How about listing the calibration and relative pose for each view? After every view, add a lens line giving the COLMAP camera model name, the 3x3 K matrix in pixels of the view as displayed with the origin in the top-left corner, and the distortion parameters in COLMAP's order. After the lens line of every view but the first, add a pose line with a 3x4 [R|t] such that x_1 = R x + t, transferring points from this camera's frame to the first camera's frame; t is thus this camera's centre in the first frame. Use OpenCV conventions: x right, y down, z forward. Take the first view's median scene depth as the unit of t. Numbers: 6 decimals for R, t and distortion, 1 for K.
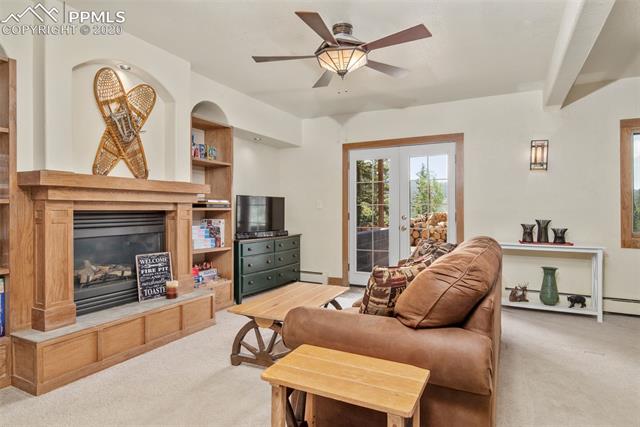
lens RADIAL K [[355.3, 0, 323.0], [0, 355.3, 210.4], [0, 0, 1]] dist [-0.003517, 0.000239]
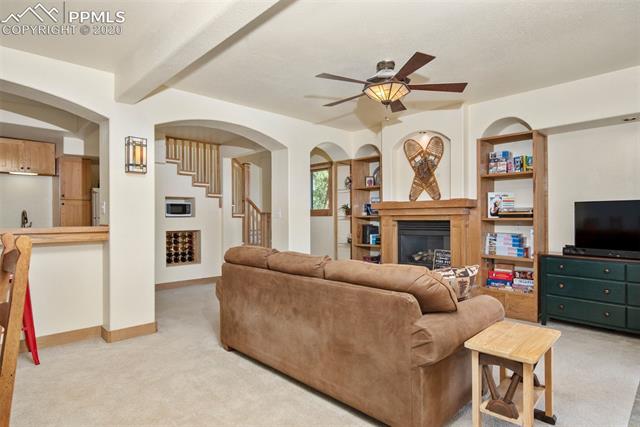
lens RADIAL K [[355.5, 0, 321.7], [0, 355.5, 218.2], [0, 0, 1]] dist [-0.004336, 0.000127]
pose [[-0.308158, -0.003295, -0.951329, 1.101546], [0.006674, 0.999962, -0.005625, -0.004498], [0.951312, -0.008082, -0.308124, 1.035221]]
